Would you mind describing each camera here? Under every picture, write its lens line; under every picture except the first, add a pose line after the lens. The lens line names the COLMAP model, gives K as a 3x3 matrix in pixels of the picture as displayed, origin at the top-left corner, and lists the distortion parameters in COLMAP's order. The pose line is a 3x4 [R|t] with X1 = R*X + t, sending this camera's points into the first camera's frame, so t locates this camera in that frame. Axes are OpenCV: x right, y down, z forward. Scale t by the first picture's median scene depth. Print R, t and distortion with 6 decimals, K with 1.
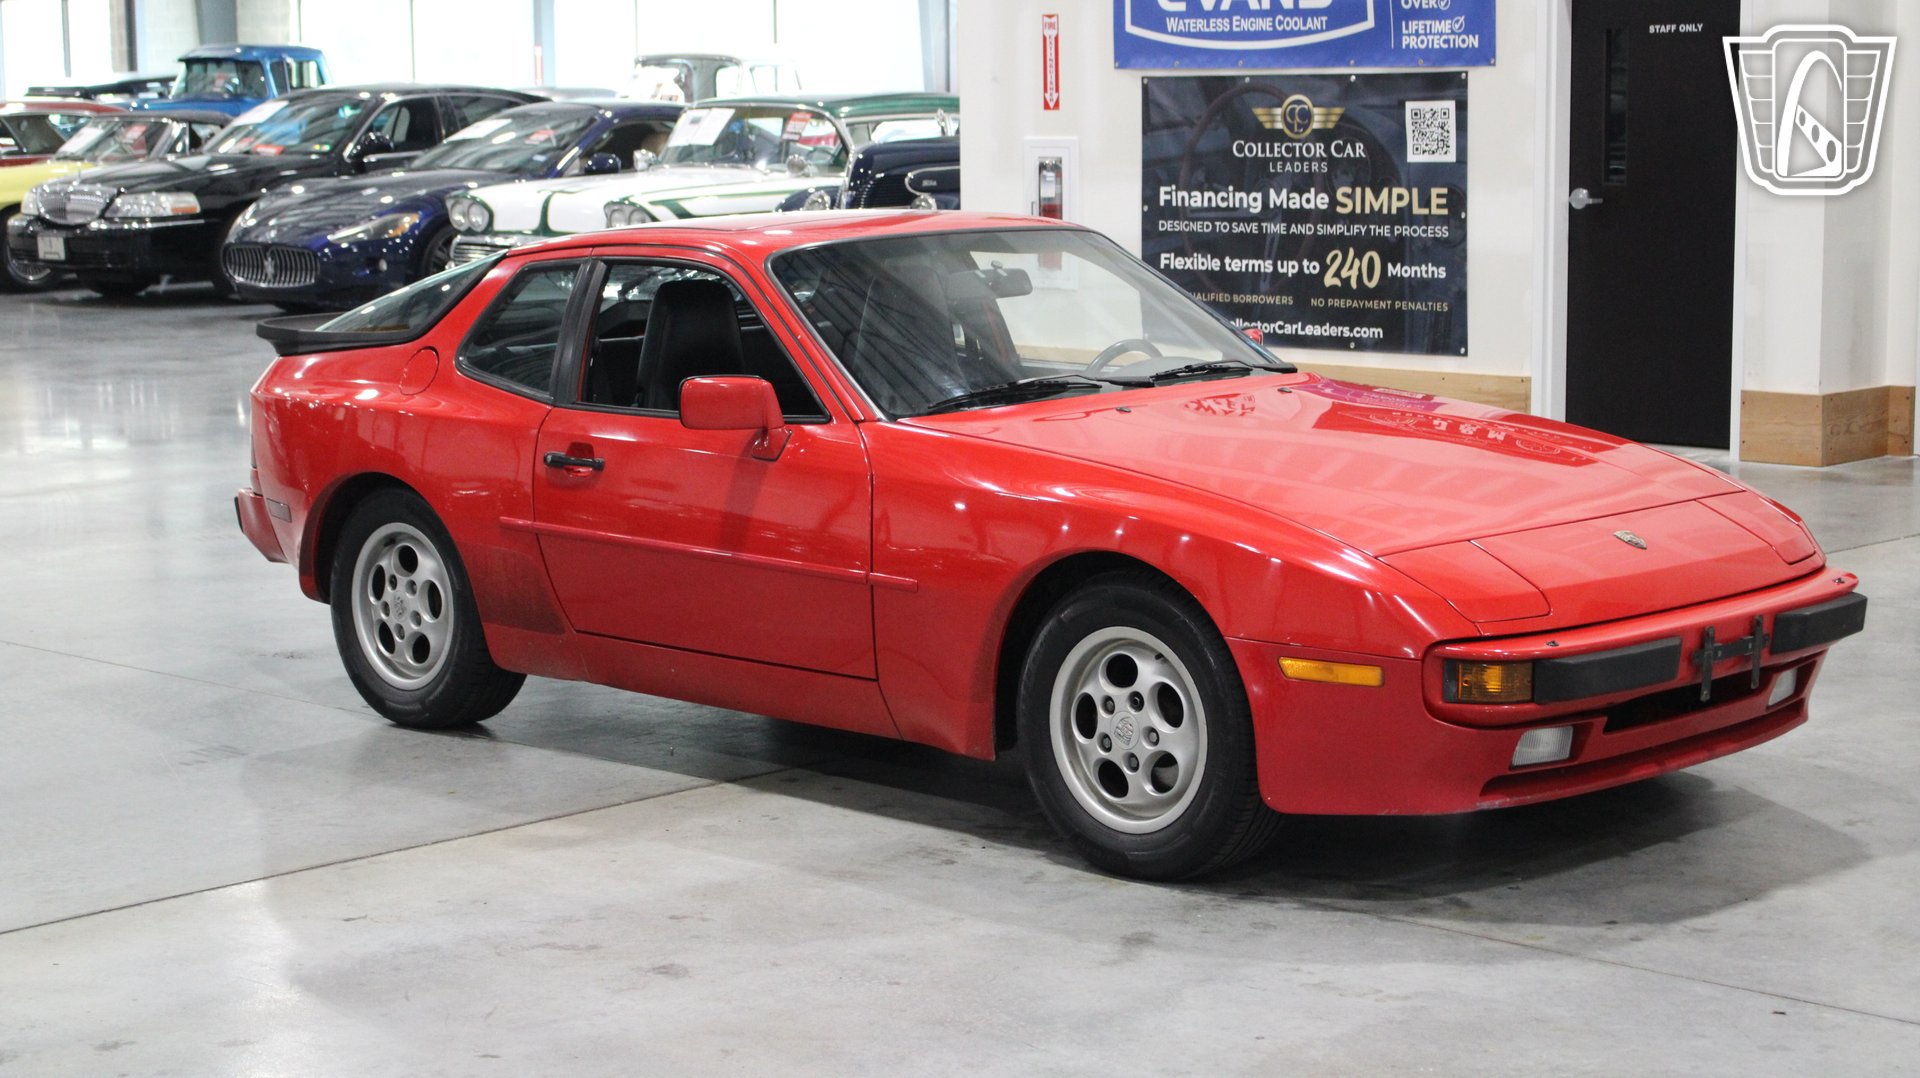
lens RADIAL K [[3502.6, 0, 935.4], [0, 3502.6, 540.1], [0, 0, 1]] dist [-0.011065, 0.143523]
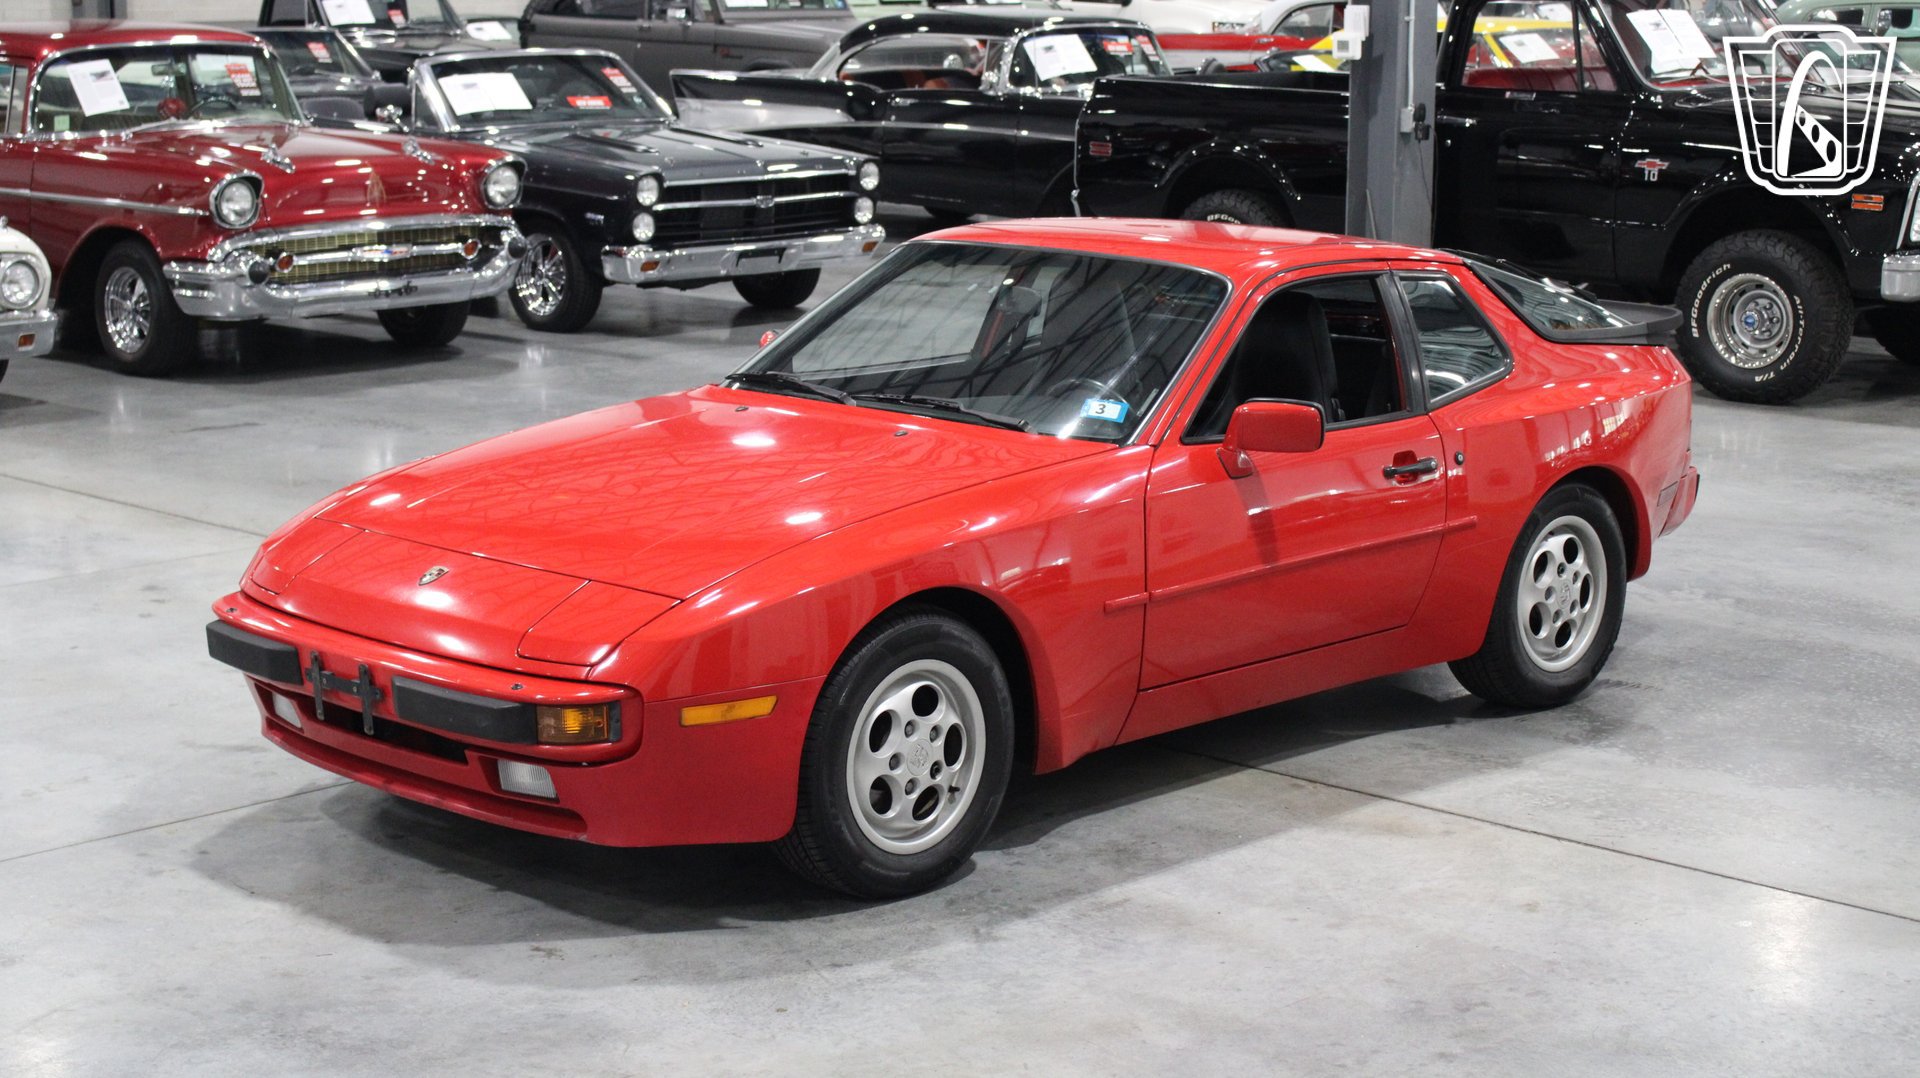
lens RADIAL K [[3126.6, 0, 953.5], [0, 3126.6, 537.8], [0, 0, 1]] dist [-0.037674, 0.104172]
pose [[0.000144, 0.195194, -0.980765, 0.521911], [-0.139581, 0.971167, 0.193263, -0.099905], [0.990211, 0.136869, 0.027385, 0.528262]]
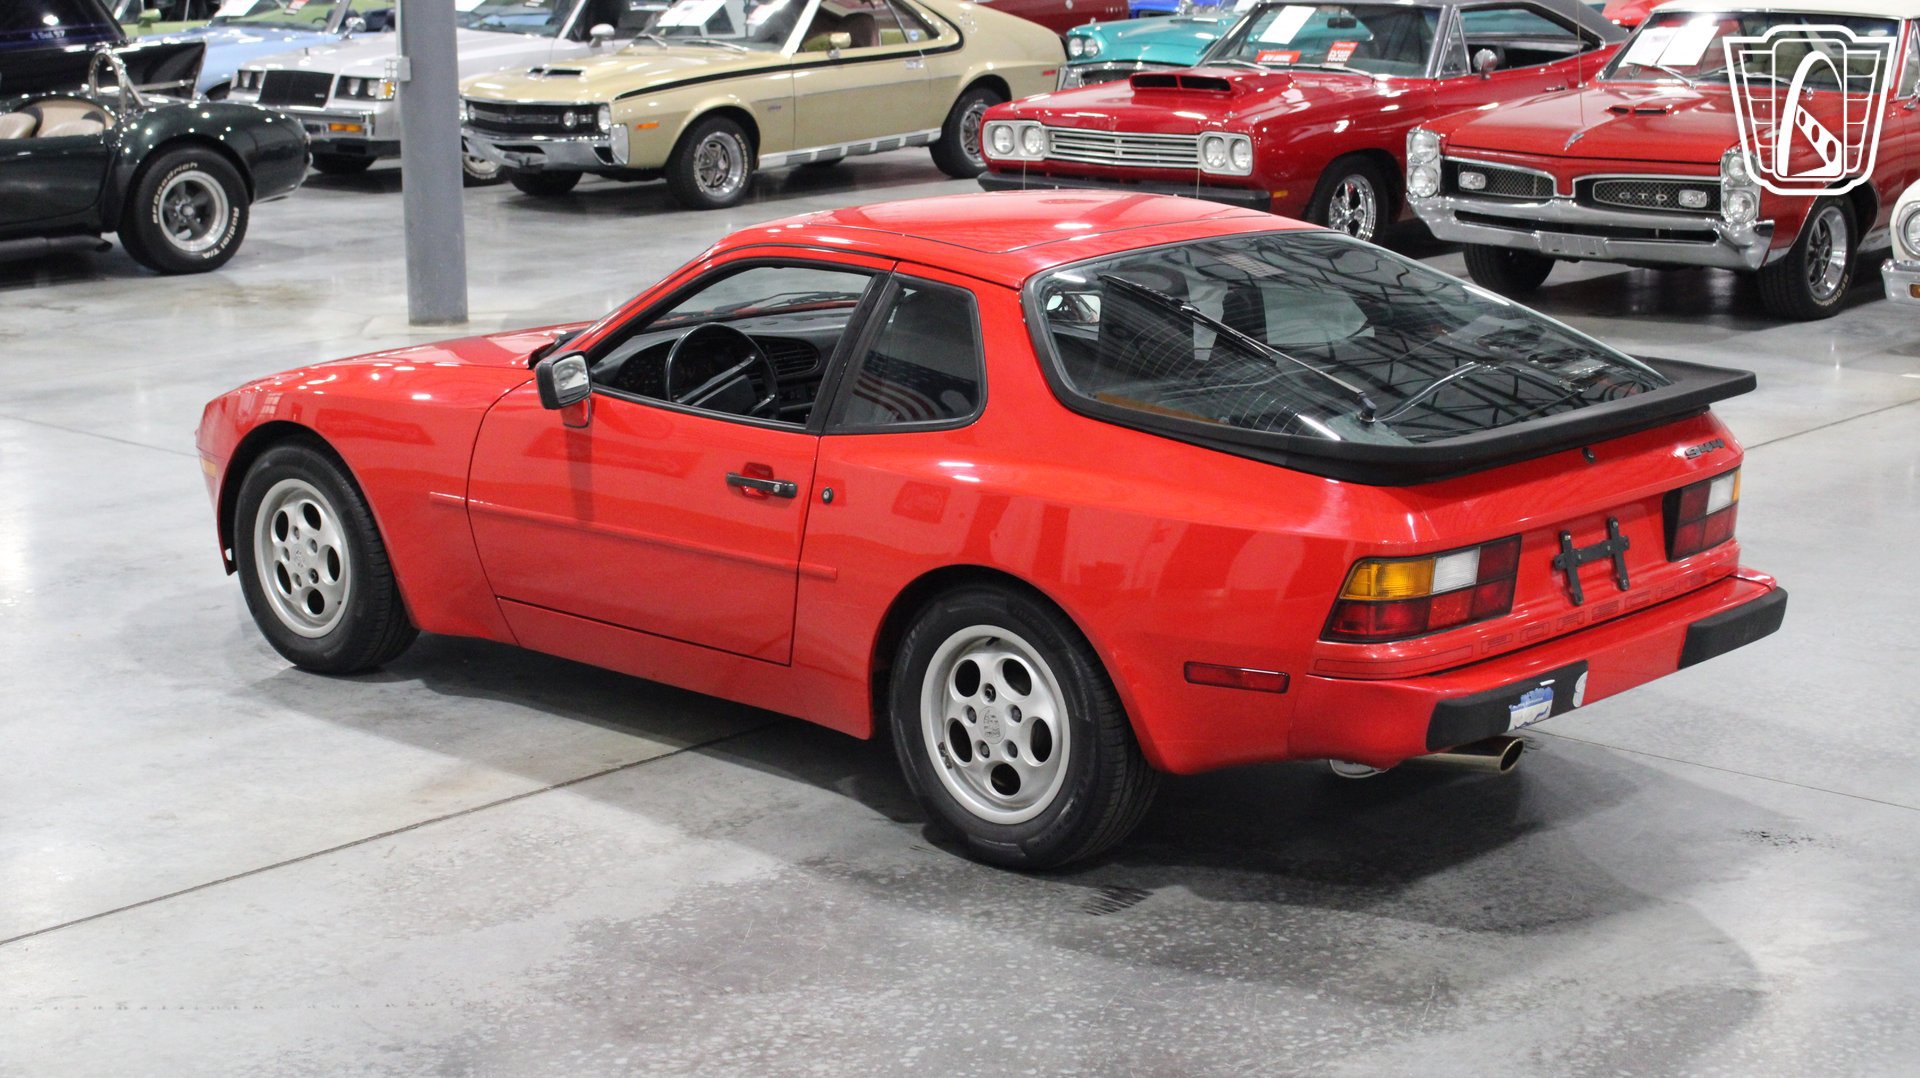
lens RADIAL K [[3075.9, 0, 961.5], [0, 3075.9, 538.4], [0, 0, 1]] dist [-0.037082, 0.065100]
pose [[-0.999393, 0.021944, -0.027052, 0.004679], [0.011428, 0.940187, 0.340467, -0.166197], [0.032905, 0.339952, -0.939867, 1.033954]]
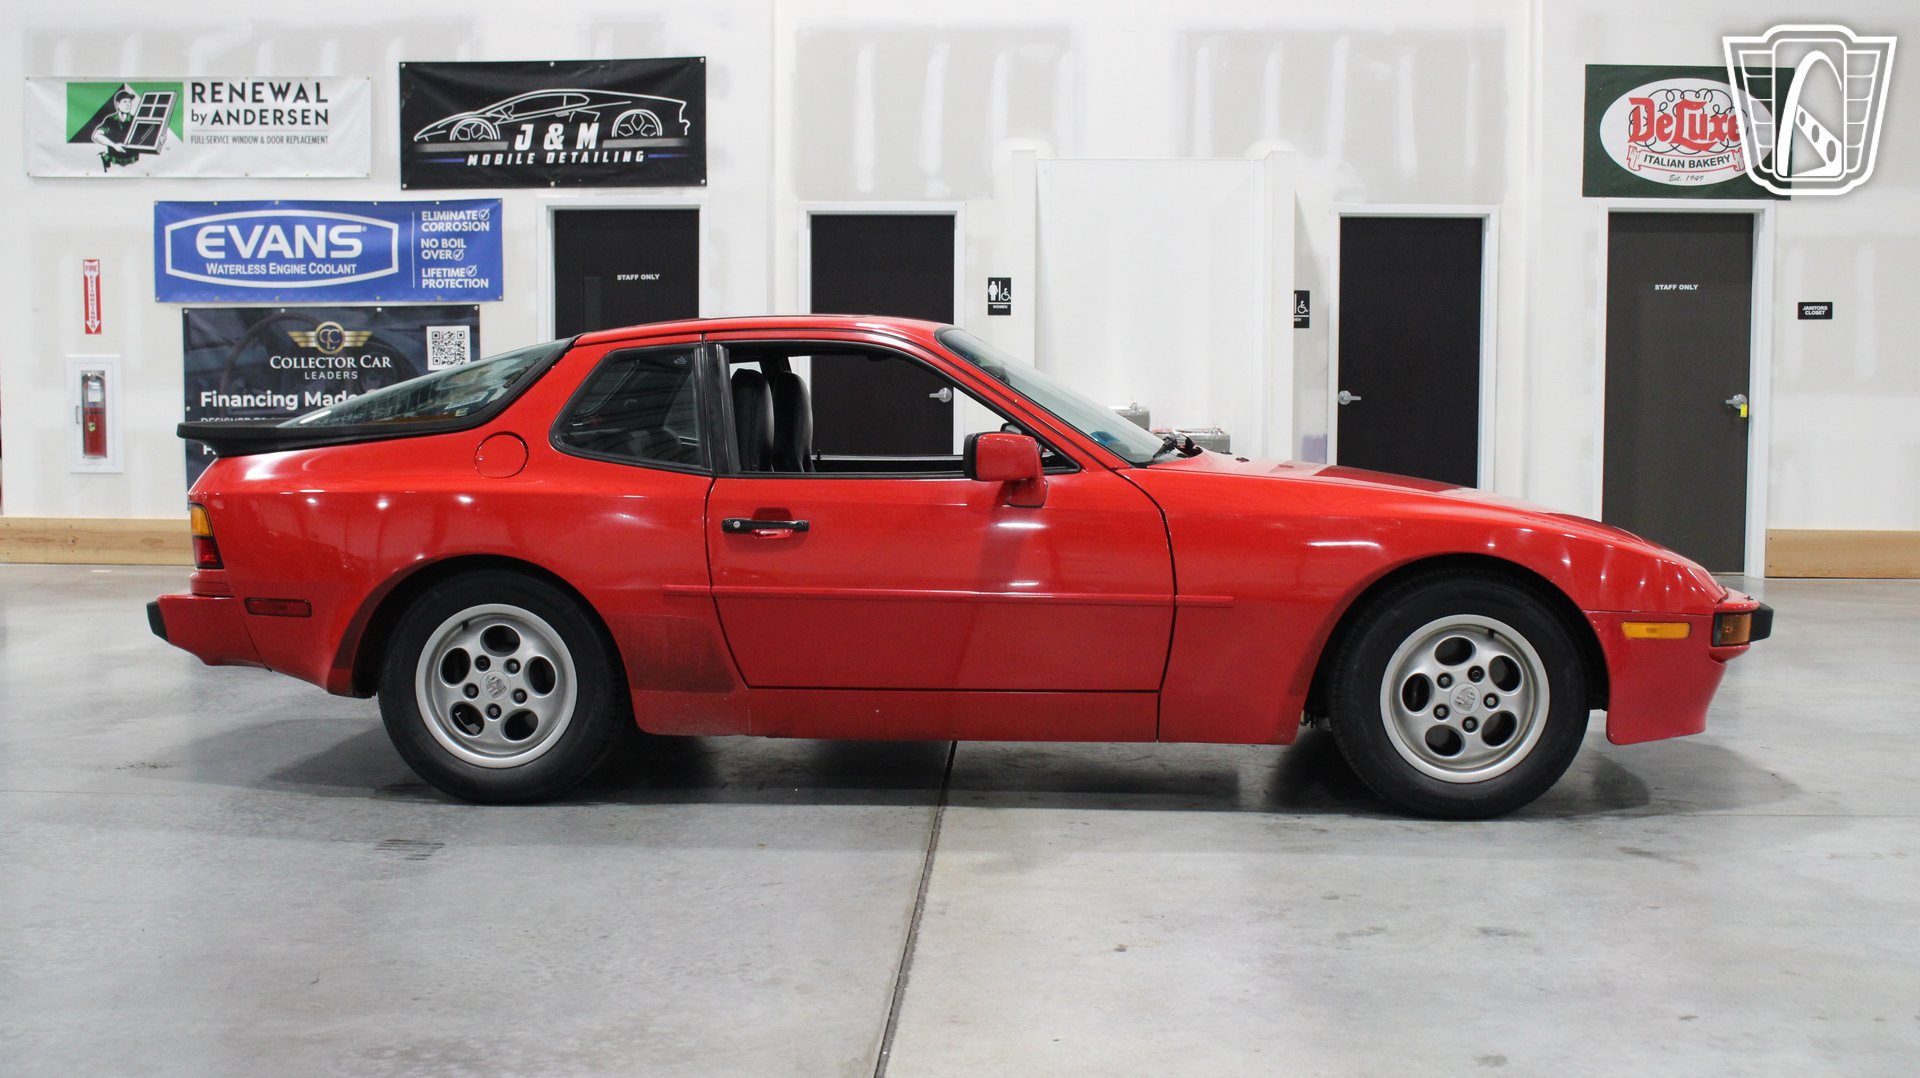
lens RADIAL K [[2106.3, 0, 949.1], [0, 2106.3, 536.9], [0, 0, 1]] dist [-0.102378, 0.070015]
pose [[0.746766, -0.031633, 0.664334, -0.262158], [0.077947, 0.996147, -0.040186, 0.005977], [-0.660503, 0.081793, 0.746355, 0.261259]]
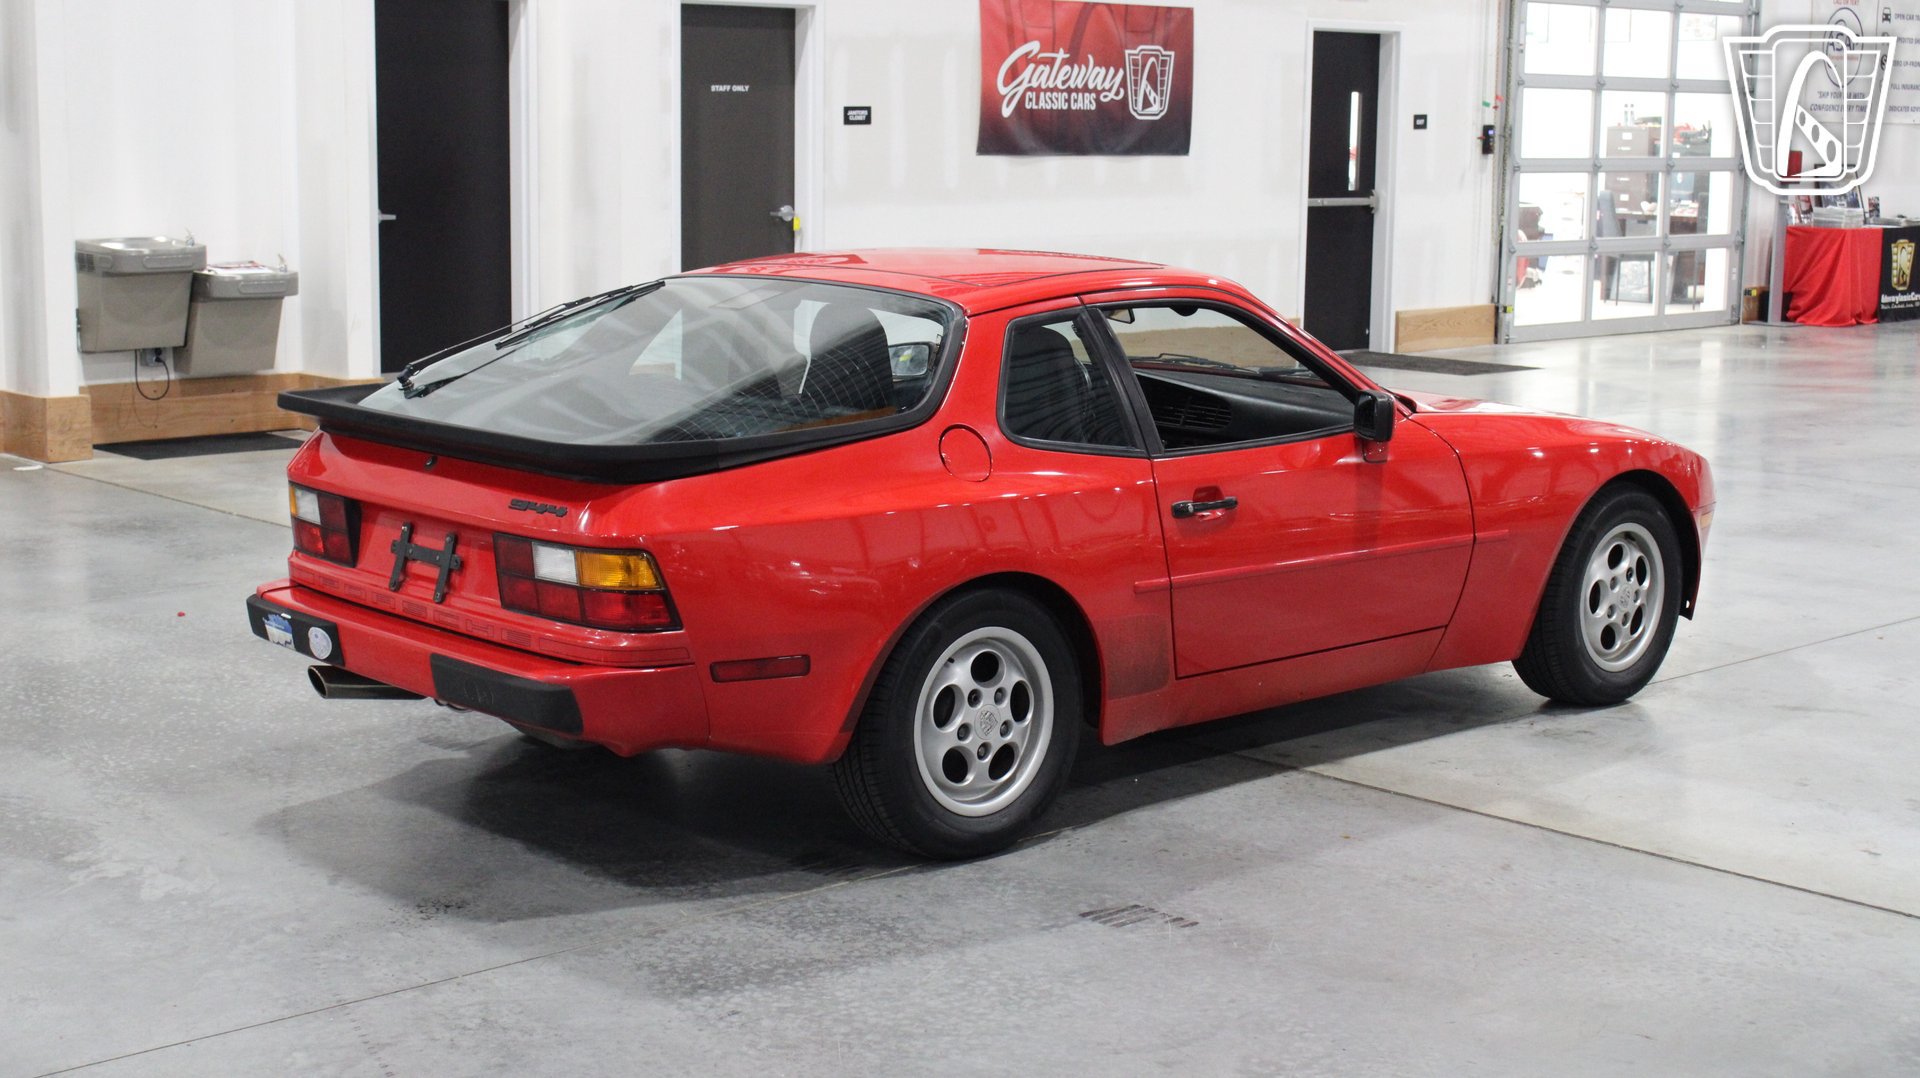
lens RADIAL K [[2689.4, 0, 960.6], [0, 2689.4, 517.1], [0, 0, 1]] dist [-0.037819, 0.006640]
pose [[0.046737, -0.140653, 0.988955, -0.465549], [0.121595, 0.983476, 0.134127, -0.070327], [-0.991479, 0.113983, 0.063068, 0.549464]]
